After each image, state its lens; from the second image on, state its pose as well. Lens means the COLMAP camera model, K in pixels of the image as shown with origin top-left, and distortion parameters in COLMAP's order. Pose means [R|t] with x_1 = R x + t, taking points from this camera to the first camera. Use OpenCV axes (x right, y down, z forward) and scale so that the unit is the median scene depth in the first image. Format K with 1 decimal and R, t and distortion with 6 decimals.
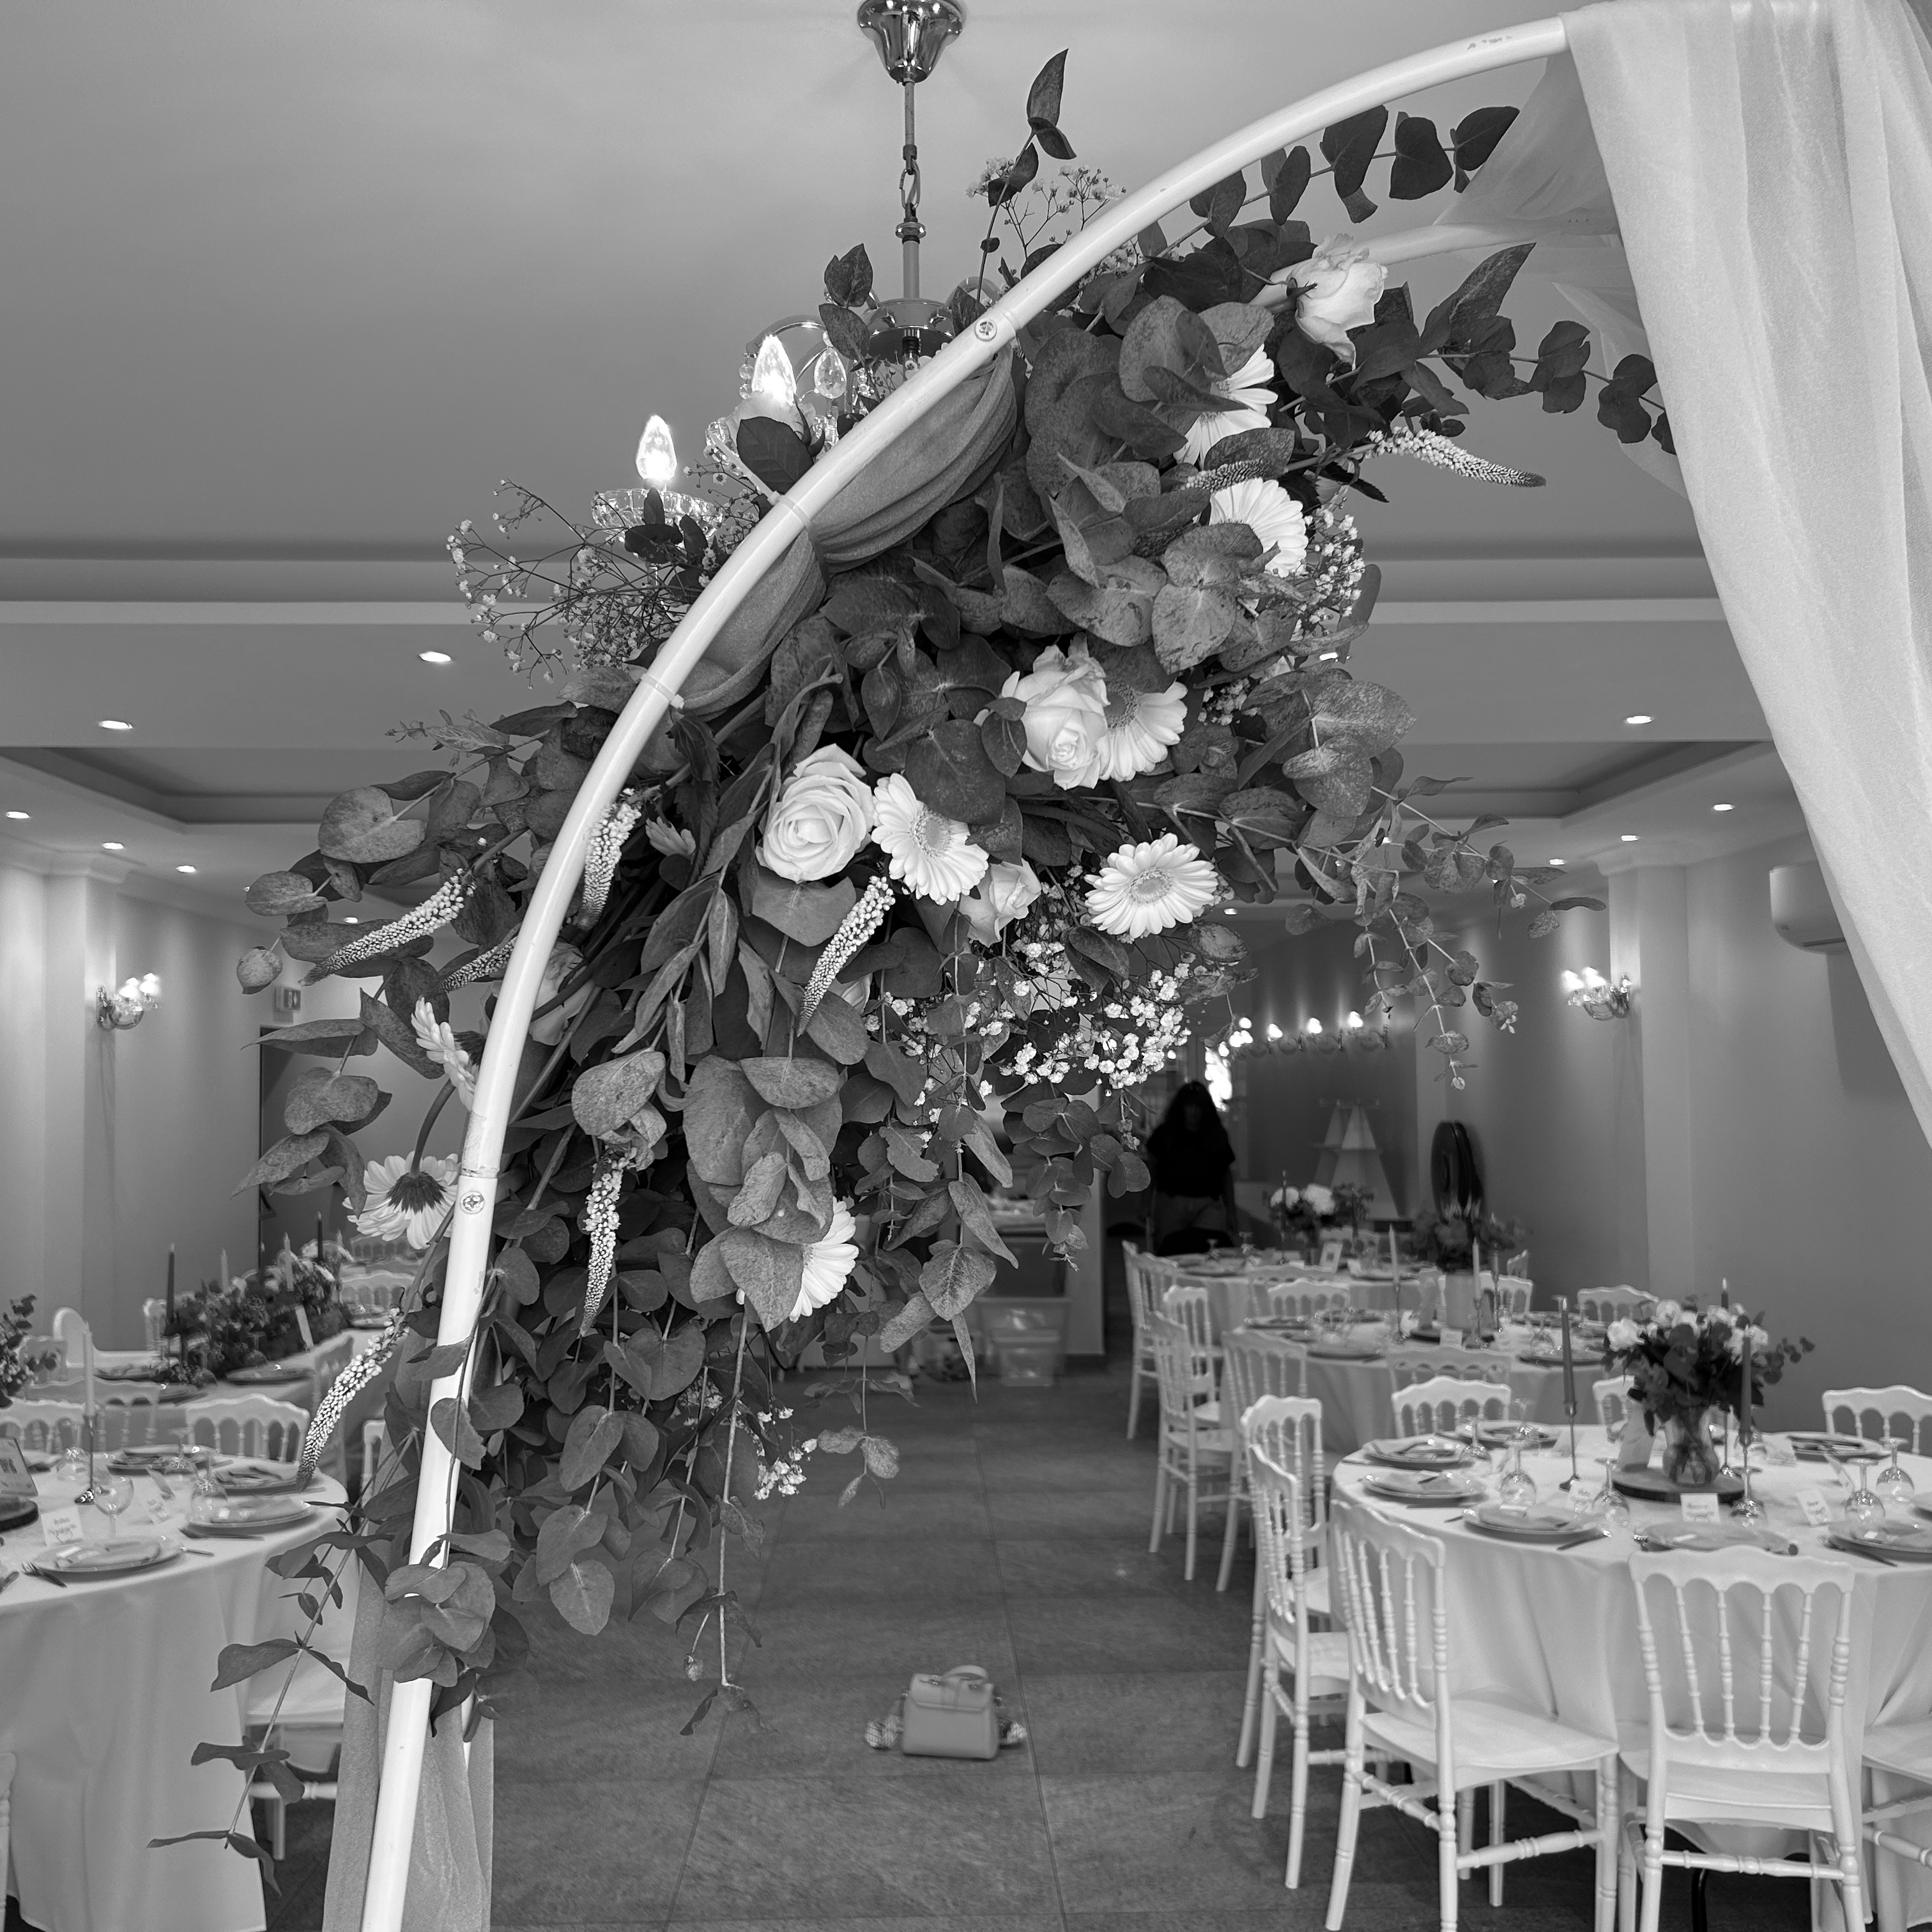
lens RADIAL K [[2002.7, 0, 966.0], [0, 2002.7, 966.0], [0, 0, 1]] dist [0.004588, -0.015749]
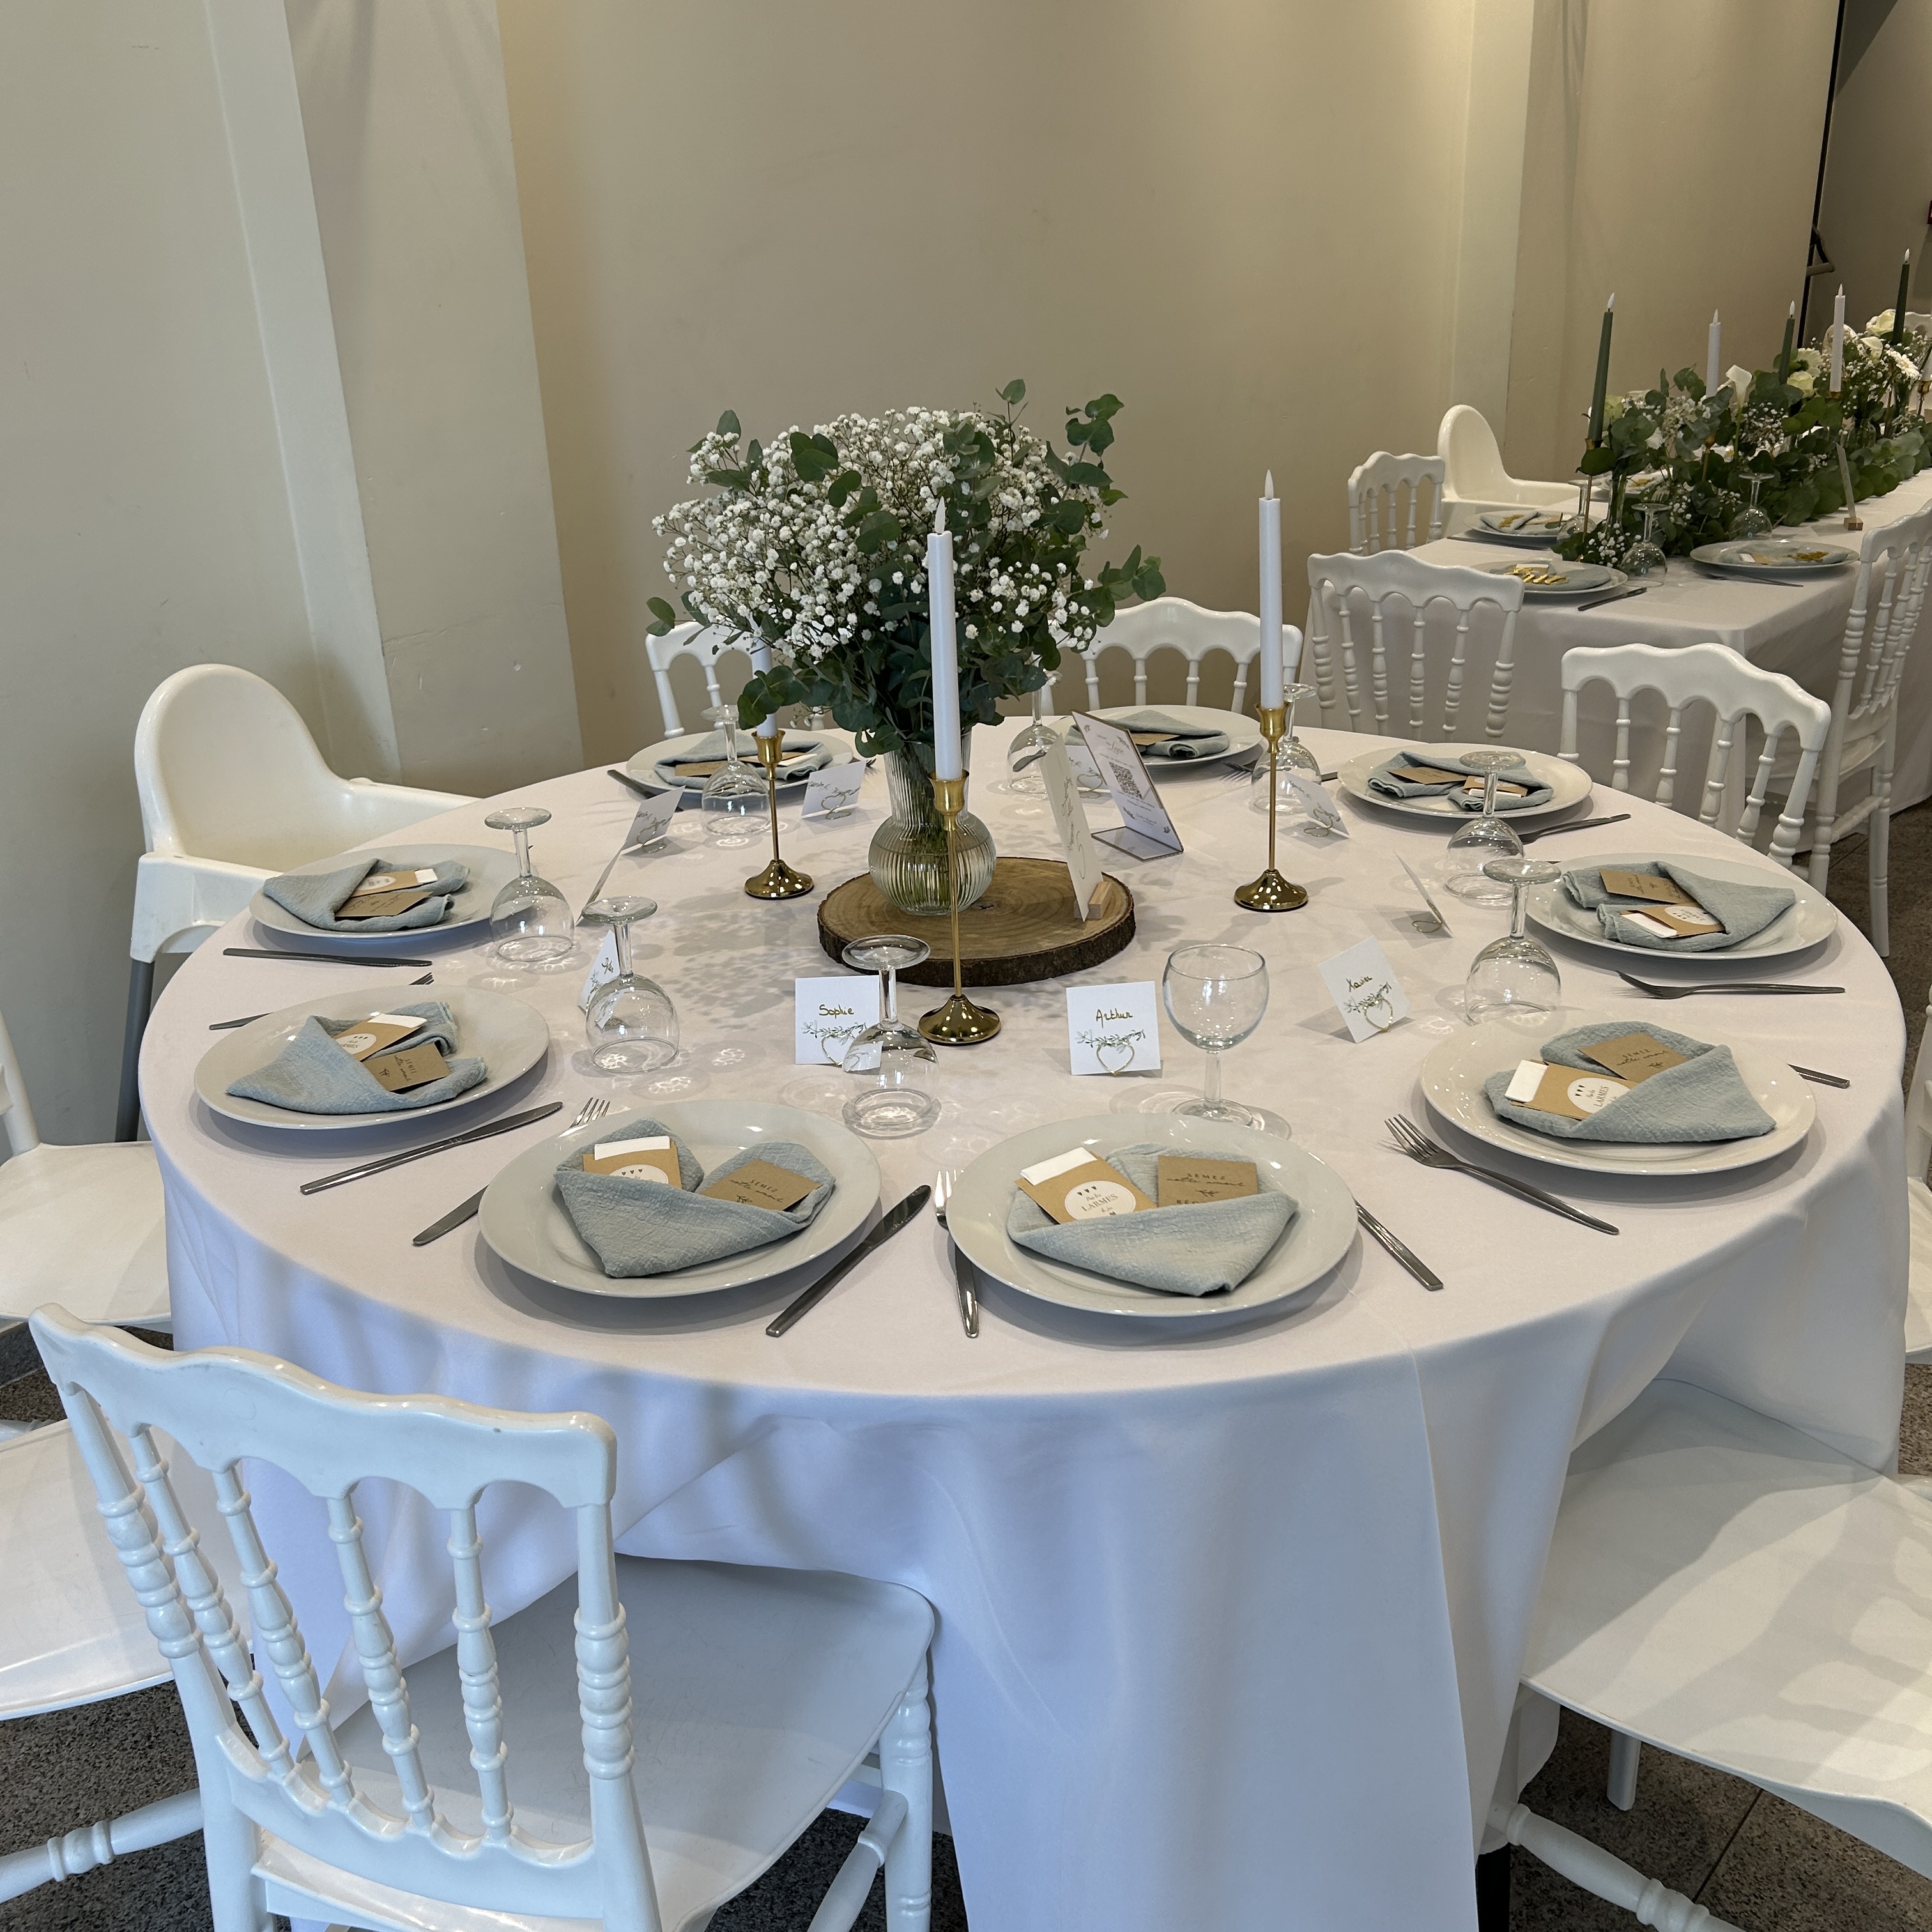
lens RADIAL K [[1965.7, 0, 987.2], [0, 1965.7, 960.2], [0, 0, 1]] dist [0.108299, -0.197045]
pose [[0.753730, 0.231432, -0.615085, -0.154231], [0.056944, 0.909422, 0.411958, 0.071351], [0.654712, -0.345531, 0.672280, 0.470074]]
